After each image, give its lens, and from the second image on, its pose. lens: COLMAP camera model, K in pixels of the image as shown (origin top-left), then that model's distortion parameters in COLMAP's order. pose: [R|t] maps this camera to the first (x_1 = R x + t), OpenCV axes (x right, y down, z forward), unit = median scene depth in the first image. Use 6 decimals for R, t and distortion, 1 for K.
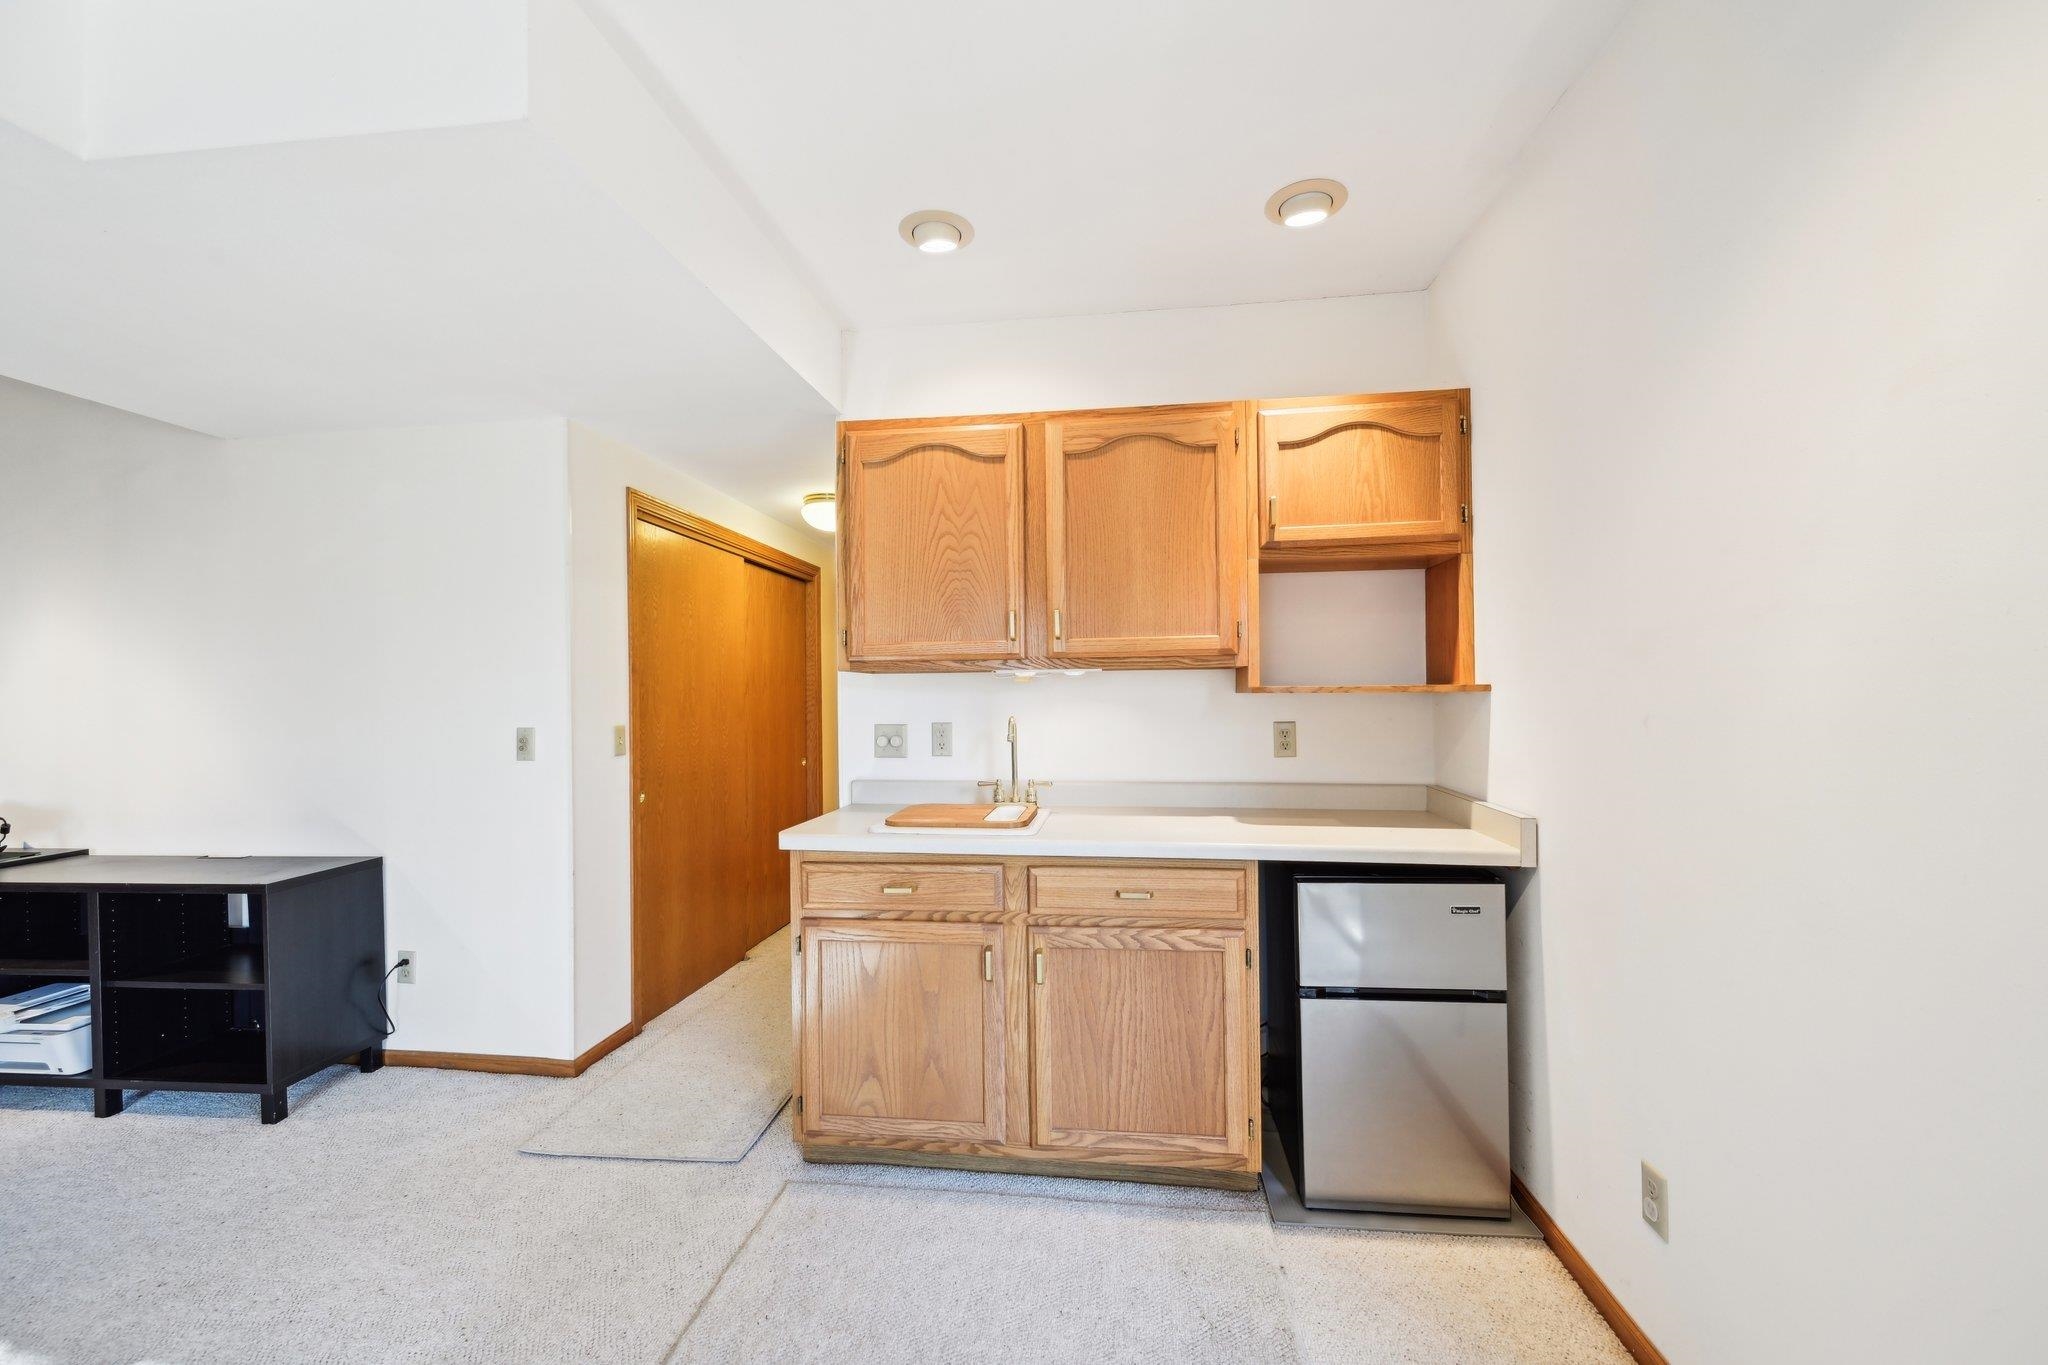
lens RADIAL K [[819.1, 0, 1032.0], [0, 819.1, 694.1], [0, 0, 1]] dist [-0.002222, 0.000822]
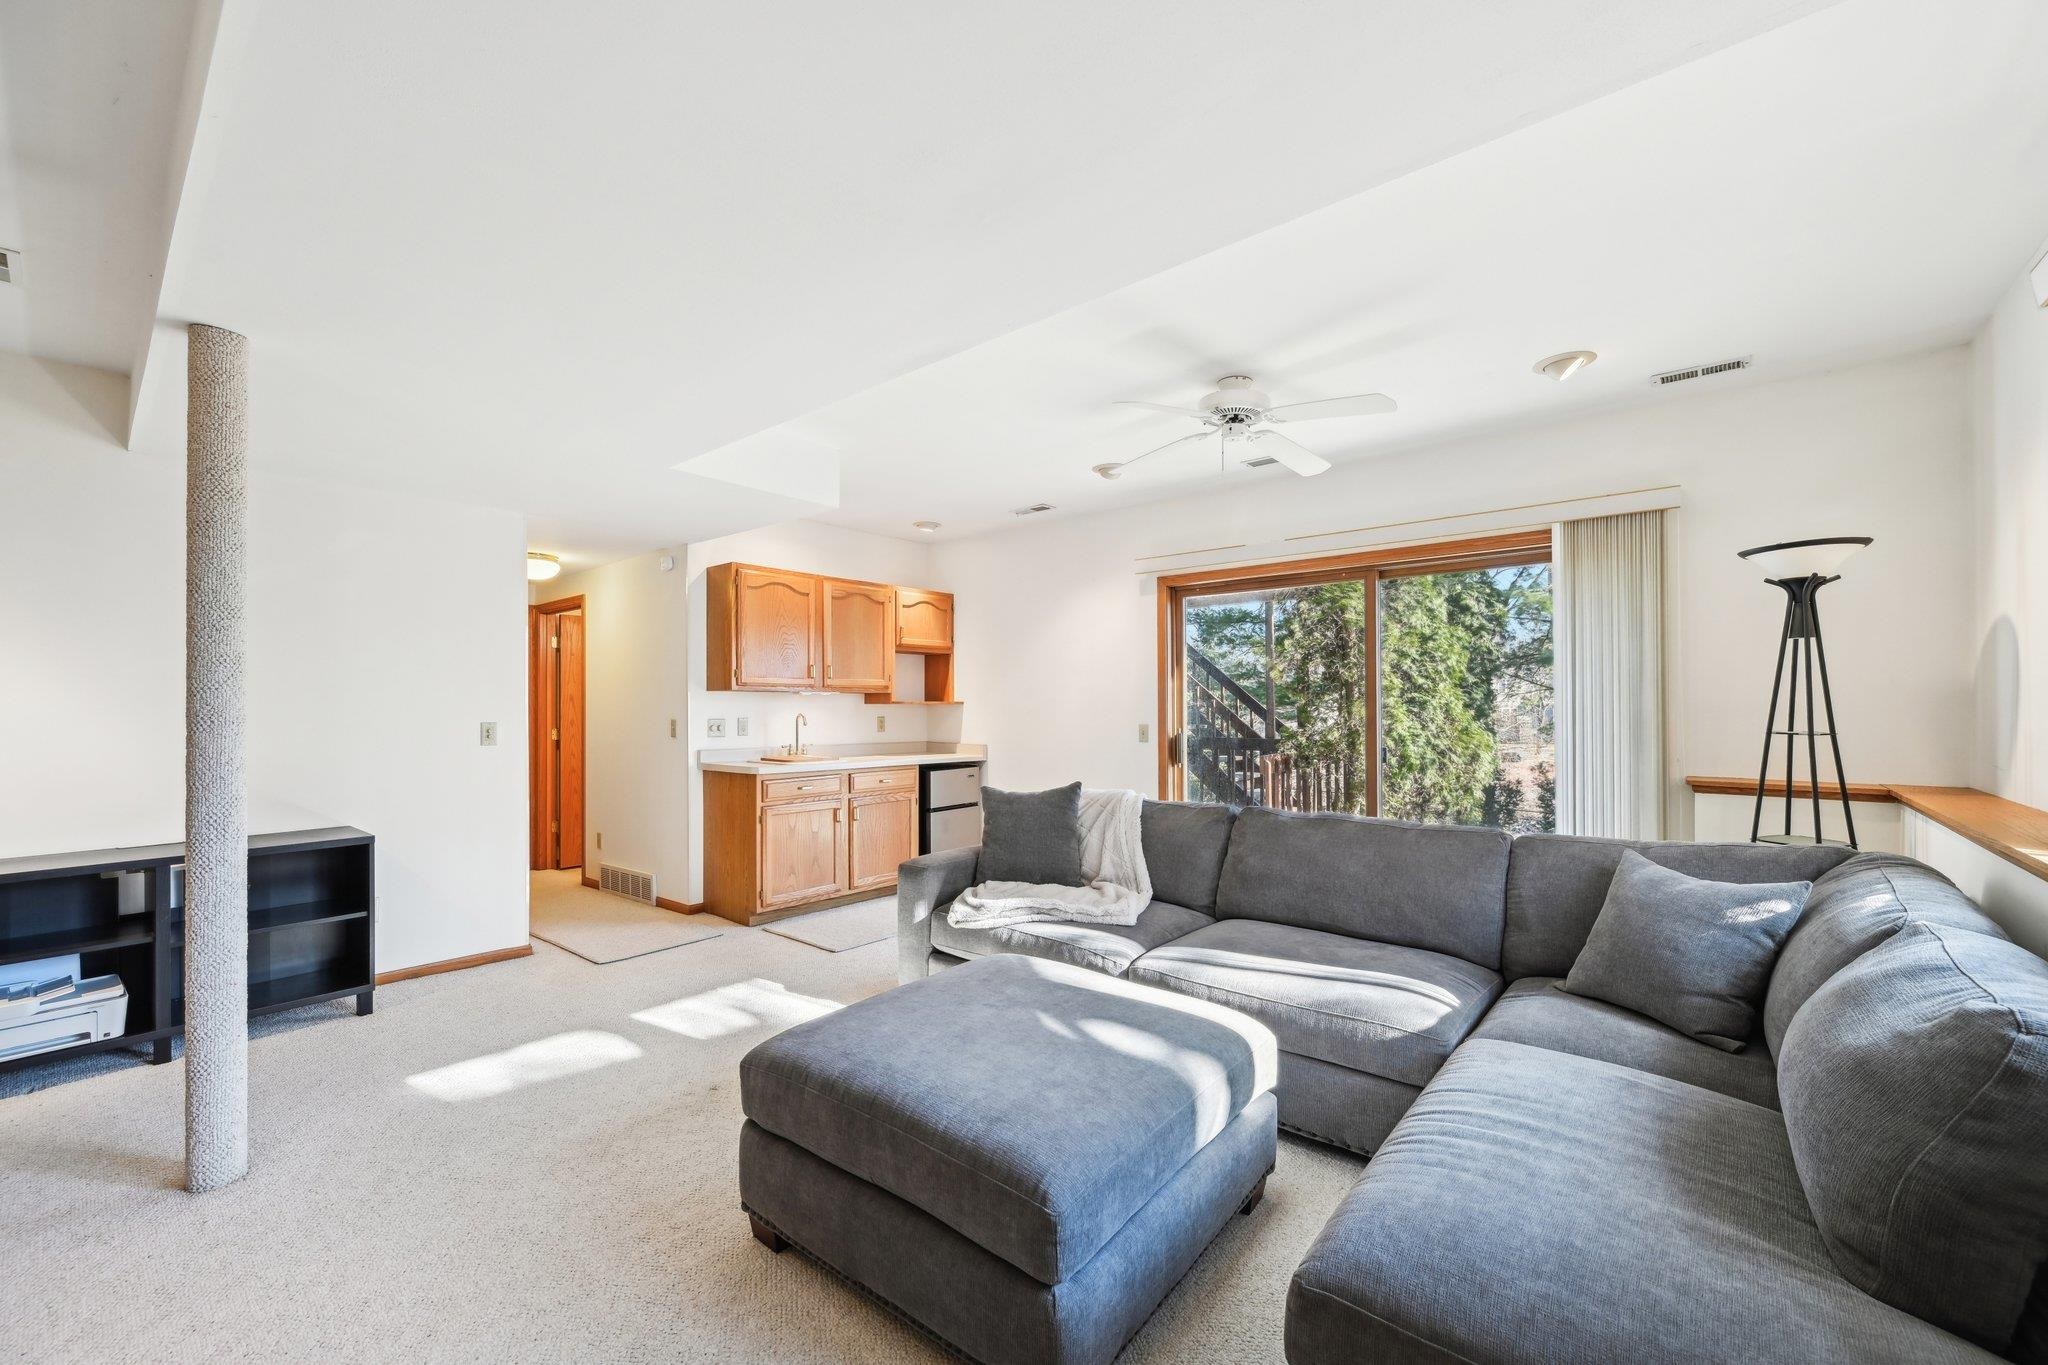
lens RADIAL K [[819.1, 0, 1037.5], [0, 819.1, 701.2], [0, 0, 1]] dist [-0.002222, 0.000822]
pose [[0.542367, 0.014996, 0.840008, -1.604687], [-0.001879, 0.999860, -0.016636, 0.032036], [-0.840140, 0.007444, 0.542319, -0.723429]]
